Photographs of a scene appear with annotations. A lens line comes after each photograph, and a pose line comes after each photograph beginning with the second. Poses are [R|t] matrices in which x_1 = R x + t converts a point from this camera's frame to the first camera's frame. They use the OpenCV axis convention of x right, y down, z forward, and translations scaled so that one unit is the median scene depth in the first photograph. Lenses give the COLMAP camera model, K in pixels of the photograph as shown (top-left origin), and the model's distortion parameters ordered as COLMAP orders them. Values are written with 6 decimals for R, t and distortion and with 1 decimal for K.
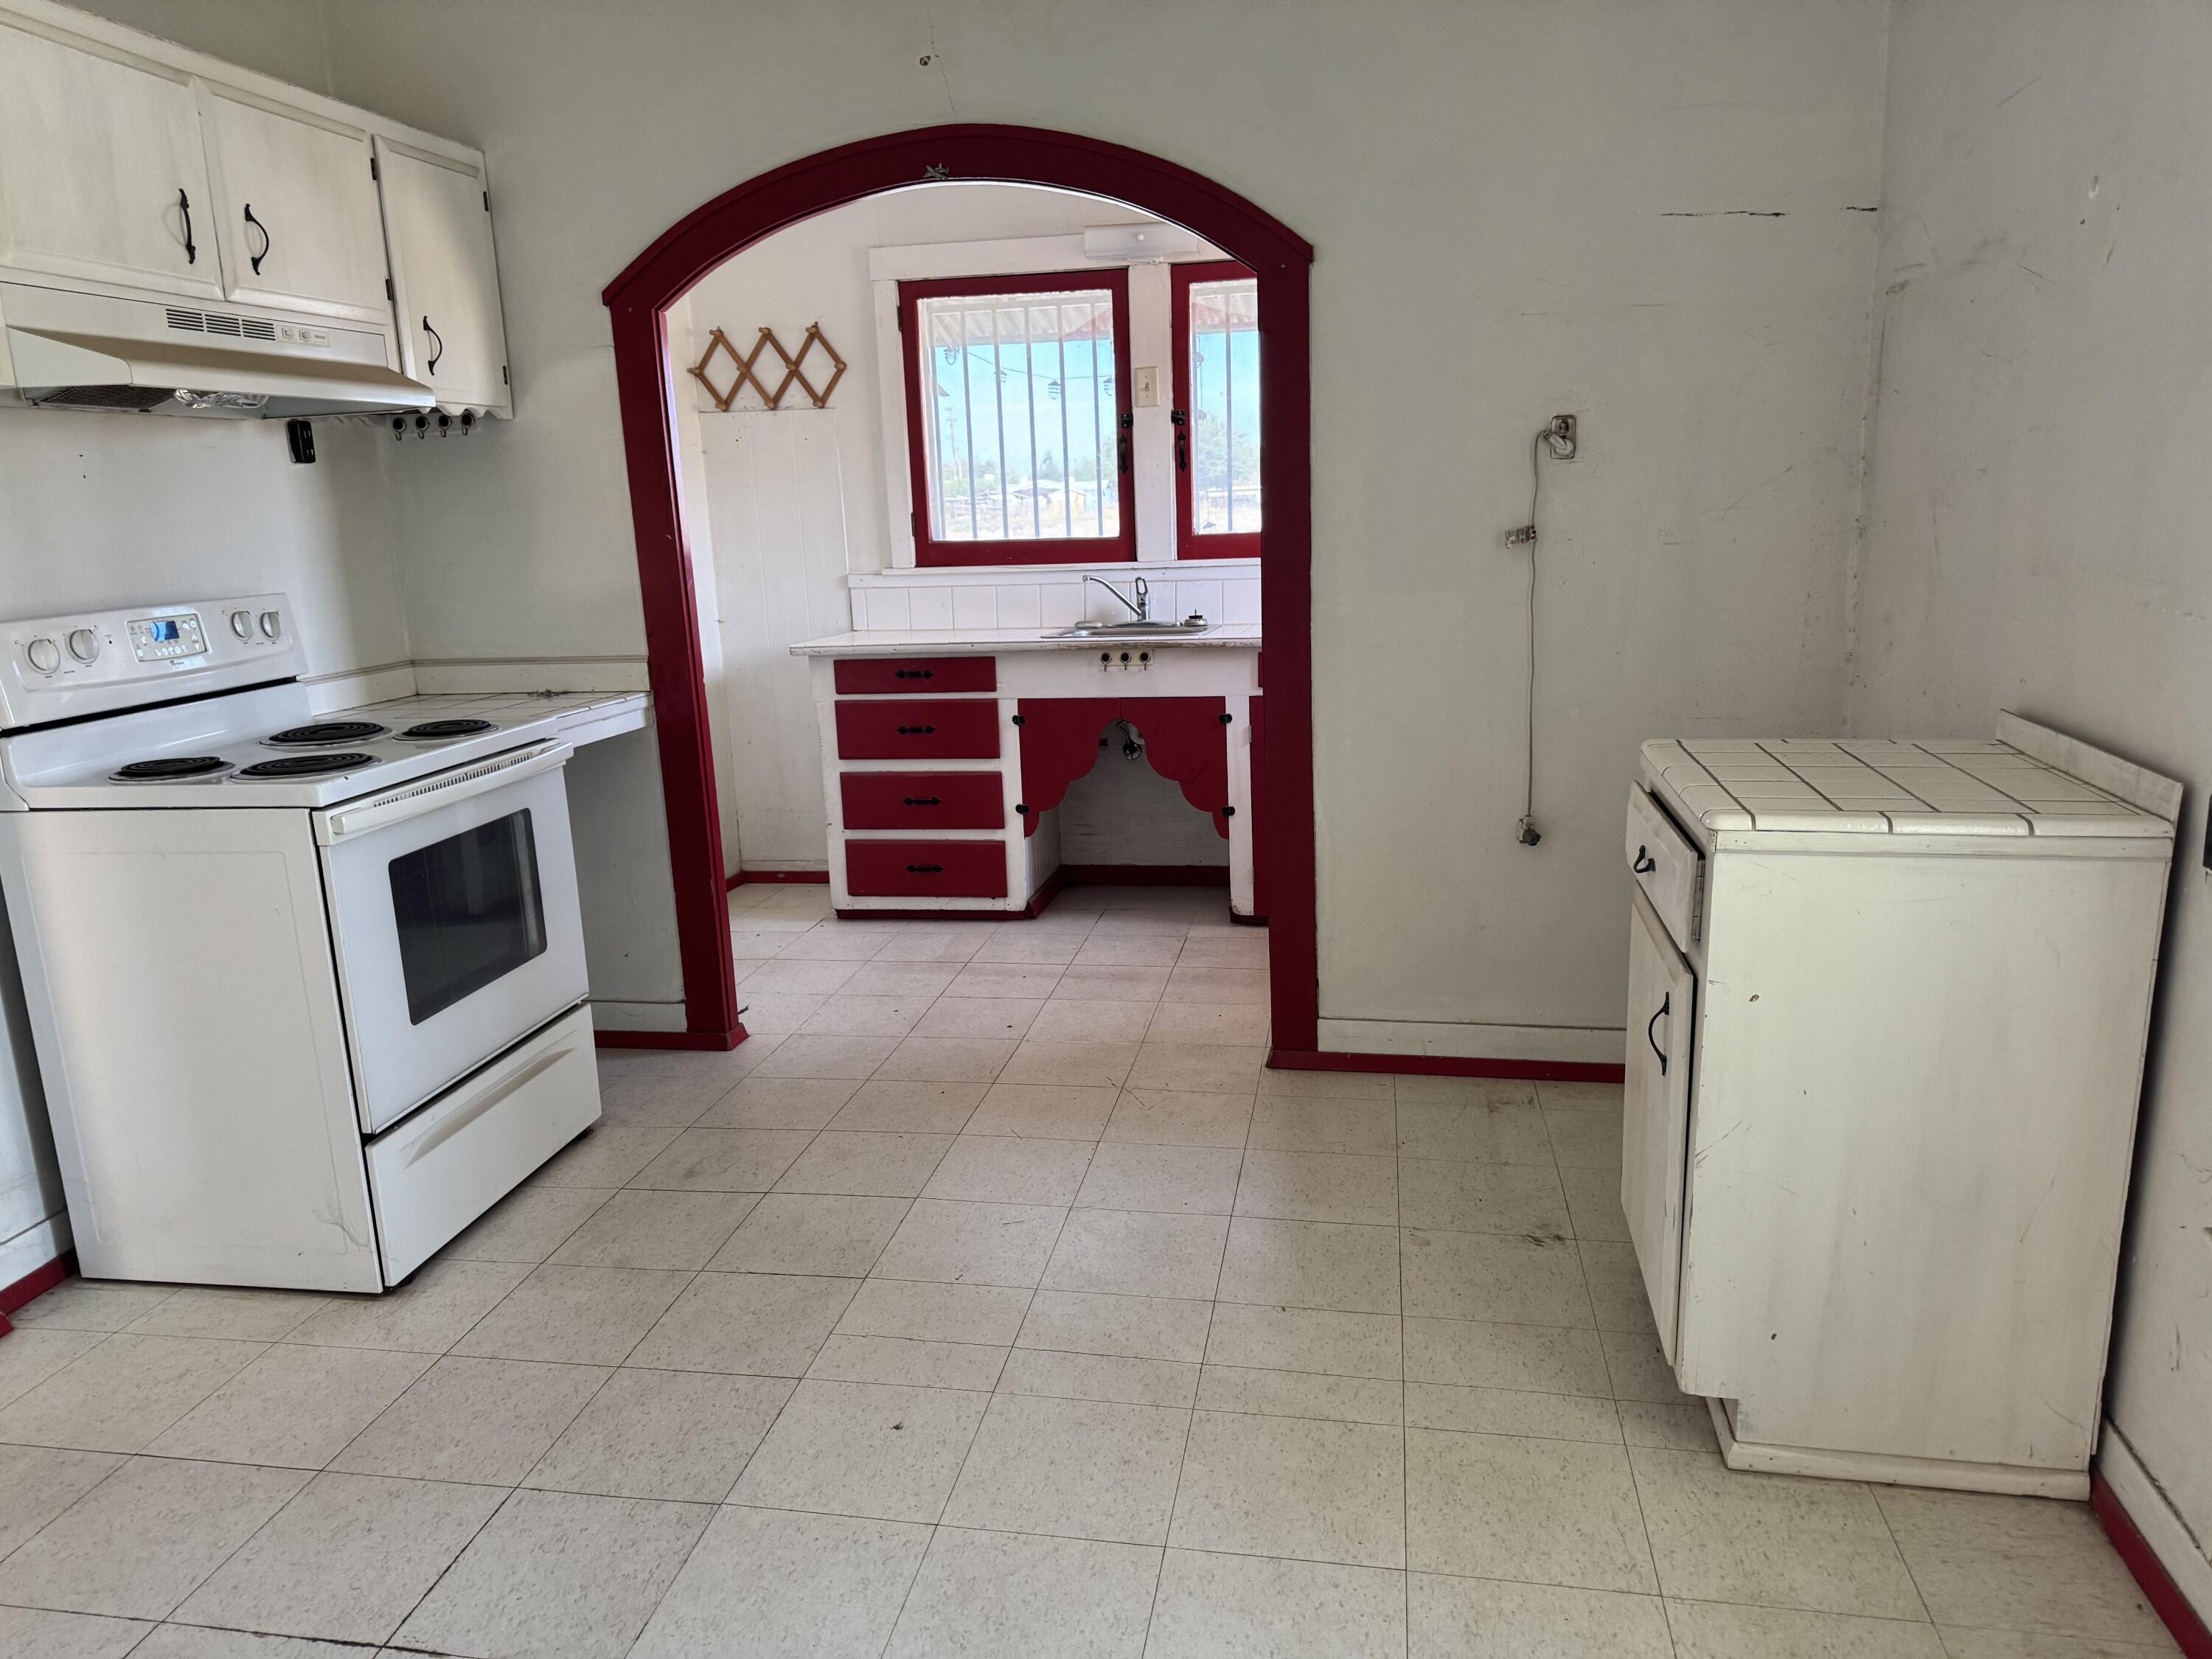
lens RADIAL K [[1524.9, 0, 1099.4], [0, 1524.9, 824.2], [0, 0, 1]] dist [0.007040, 0.000901]
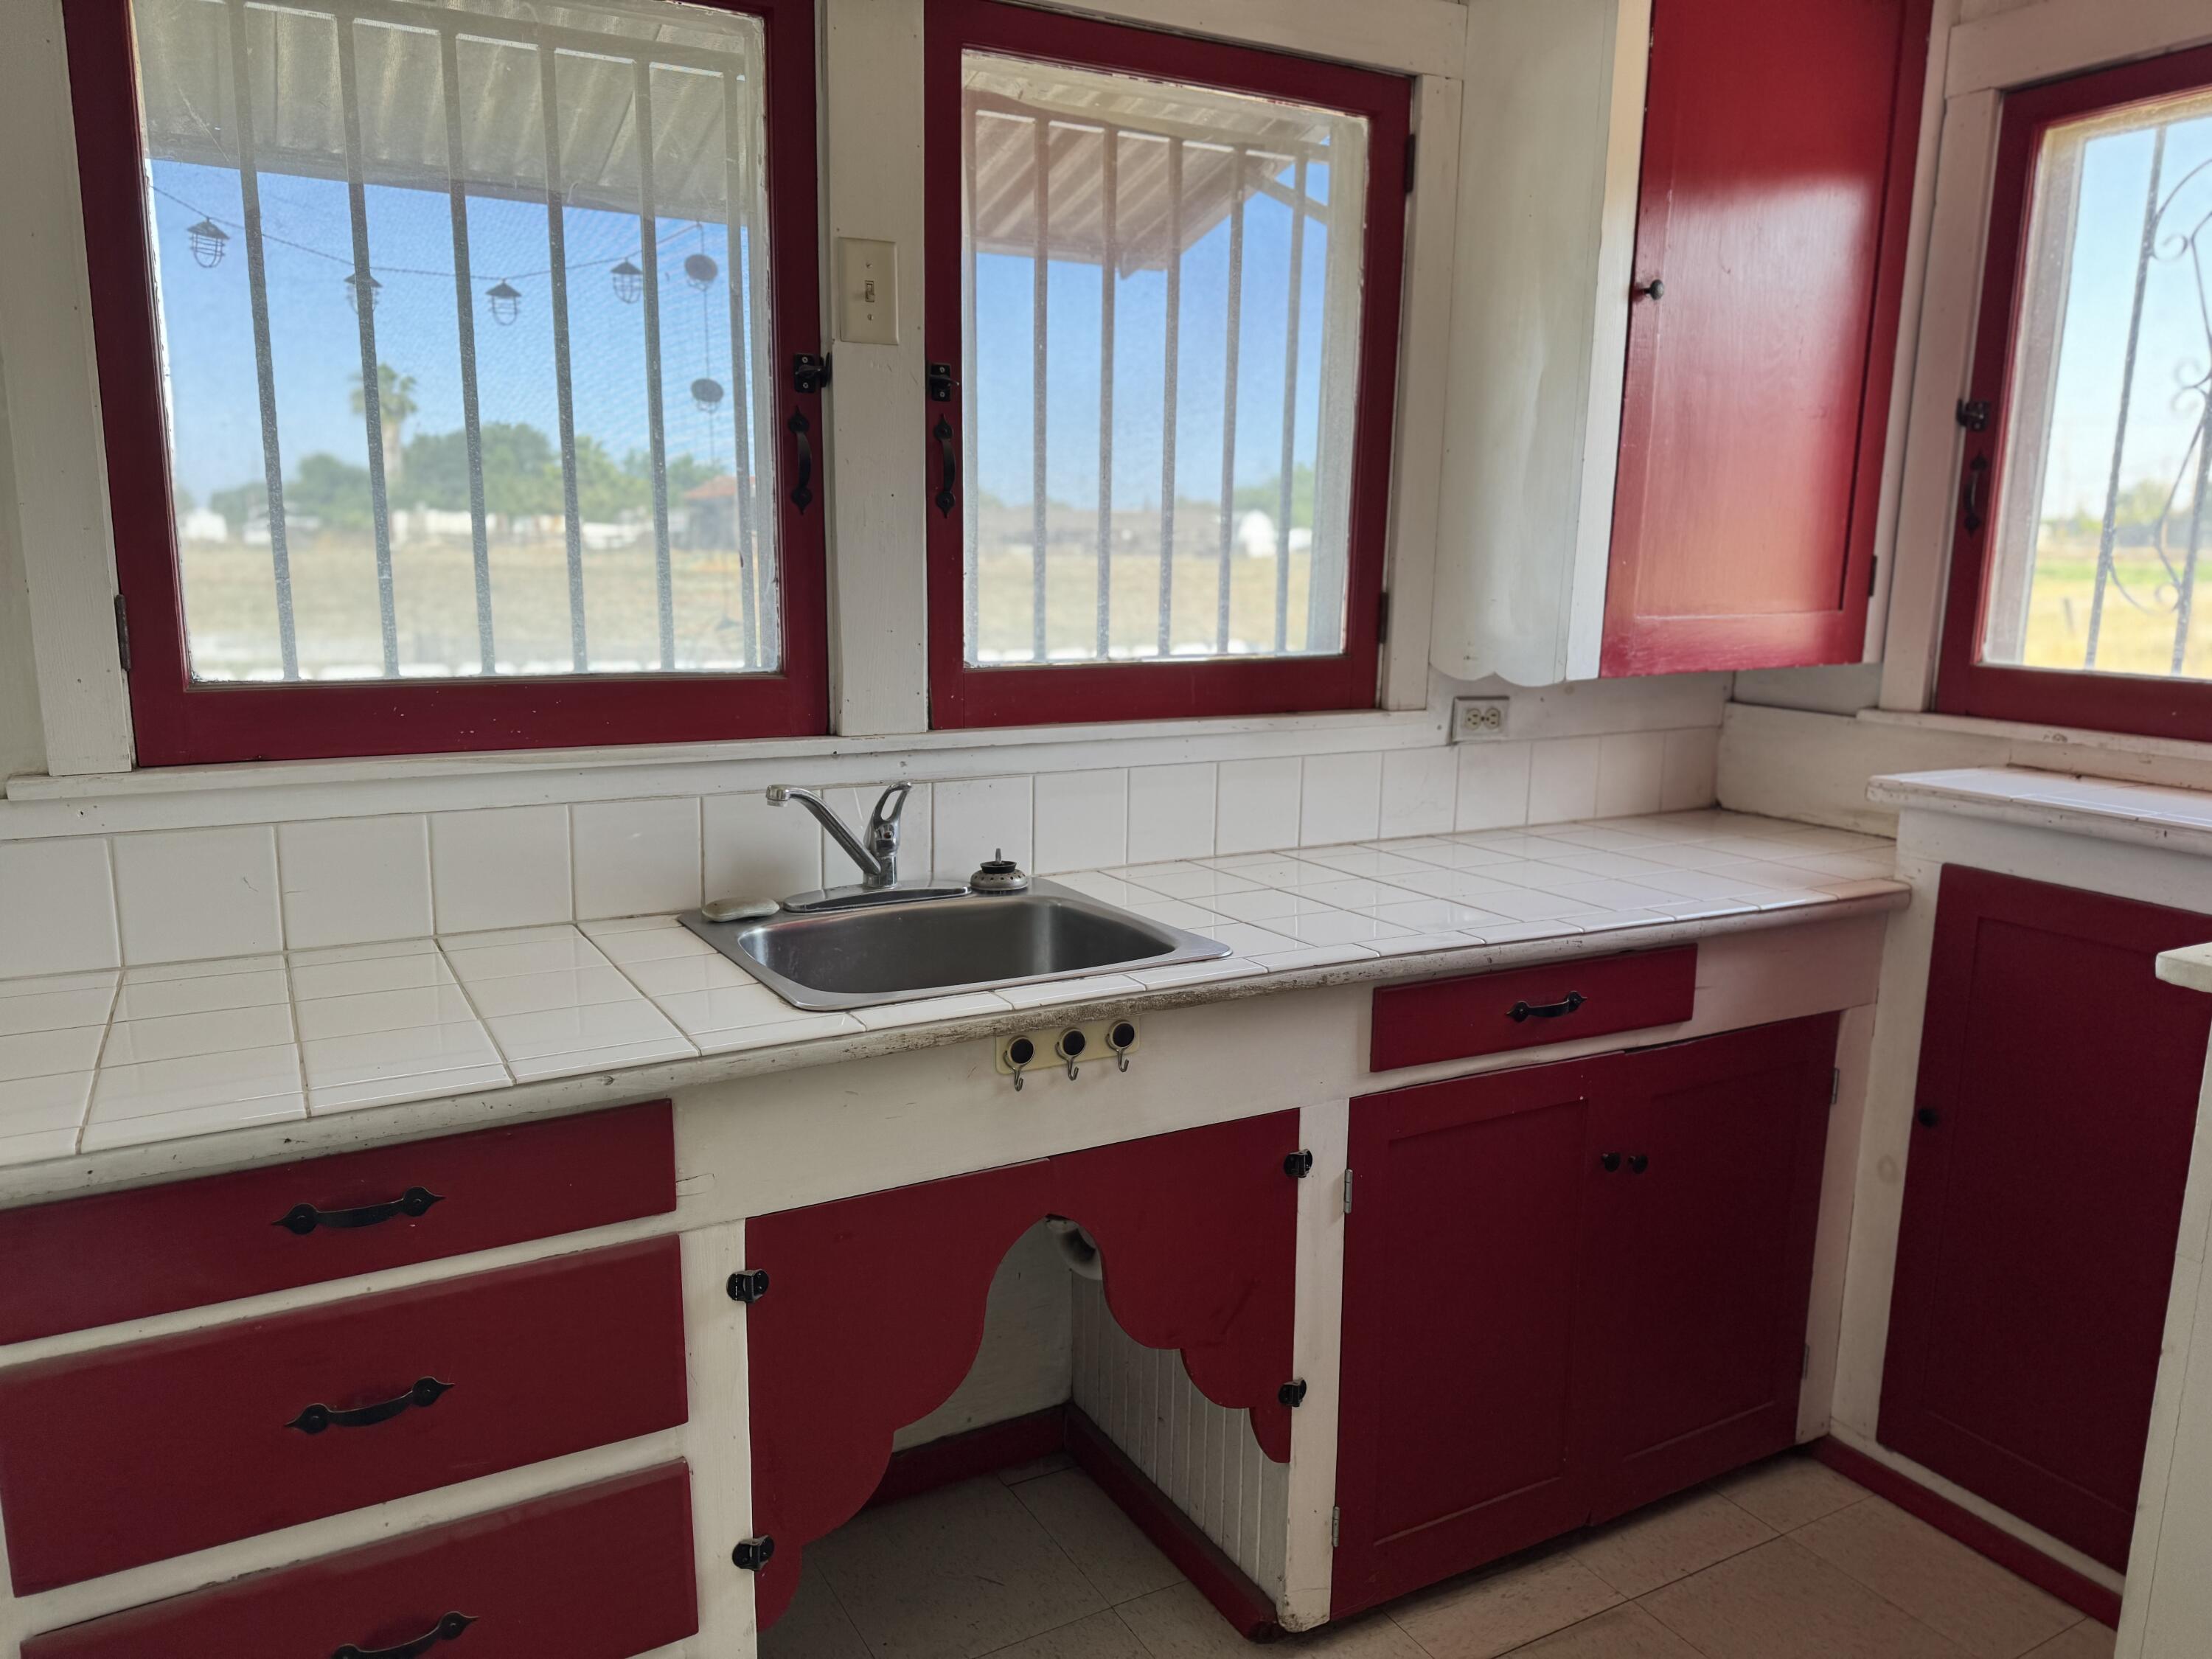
lens RADIAL K [[1524.9, 0, 1110.6], [0, 1524.9, 849.8], [0, 0, 1]] dist [0.007040, 0.000901]
pose [[0.809496, -0.070390, 0.582891, -0.163306], [0.098529, 0.994994, -0.016678, -0.140498], [-0.578799, 0.070933, 0.812379, 0.695272]]
